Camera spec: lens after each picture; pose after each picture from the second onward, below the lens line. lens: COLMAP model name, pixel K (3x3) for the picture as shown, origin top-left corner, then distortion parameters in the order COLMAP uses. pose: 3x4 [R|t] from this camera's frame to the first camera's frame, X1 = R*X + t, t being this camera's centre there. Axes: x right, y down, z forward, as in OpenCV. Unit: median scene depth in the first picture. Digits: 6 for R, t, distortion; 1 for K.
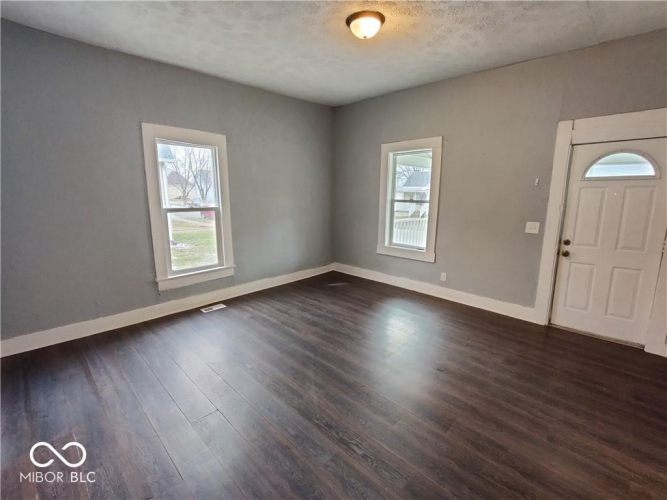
lens RADIAL K [[309.3, 0, 332.7], [0, 309.3, 250.8], [0, 0, 1]] dist [0.001193, -0.000276]
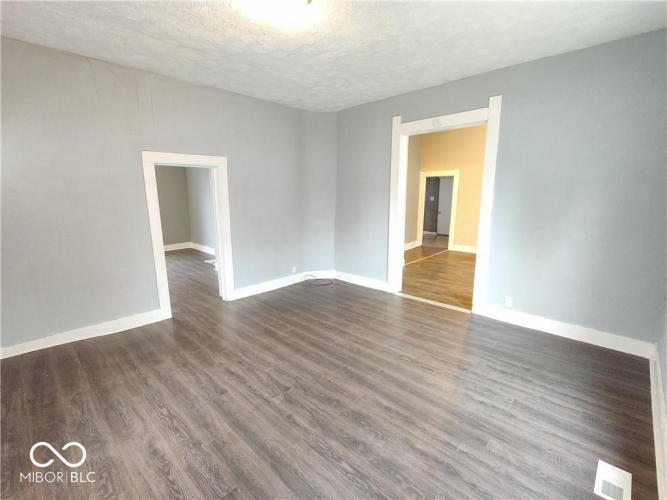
lens RADIAL K [[309.3, 0, 332.7], [0, 309.3, 250.8], [0, 0, 1]] dist [0.001193, -0.000276]
pose [[-0.999879, 0.000063, -0.015563, 0.000365], [-0.005644, 0.930437, 0.366409, -0.253243], [0.014503, 0.366453, -0.930324, 1.243640]]
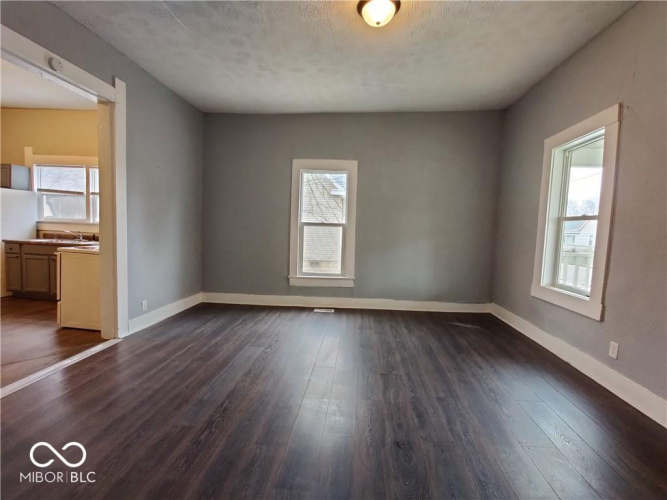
lens RADIAL K [[309.3, 0, 332.7], [0, 309.3, 250.8], [0, 0, 1]] dist [0.001193, -0.000276]
pose [[0.638467, 0.066128, -0.766803, 0.474837], [-0.165711, 0.984746, -0.053053, 0.024252], [0.751598, 0.160940, 0.639686, 0.263722]]
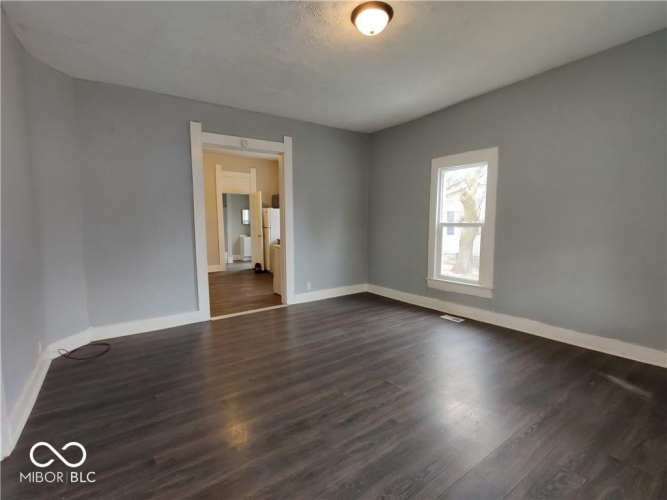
lens RADIAL K [[309.3, 0, 332.7], [0, 309.3, 250.8], [0, 0, 1]] dist [0.001193, -0.000276]
pose [[-0.180732, 0.086371, -0.979733, 0.675975], [-0.175558, 0.977306, 0.118542, -0.089317], [0.967737, 0.193424, -0.161468, 0.722837]]
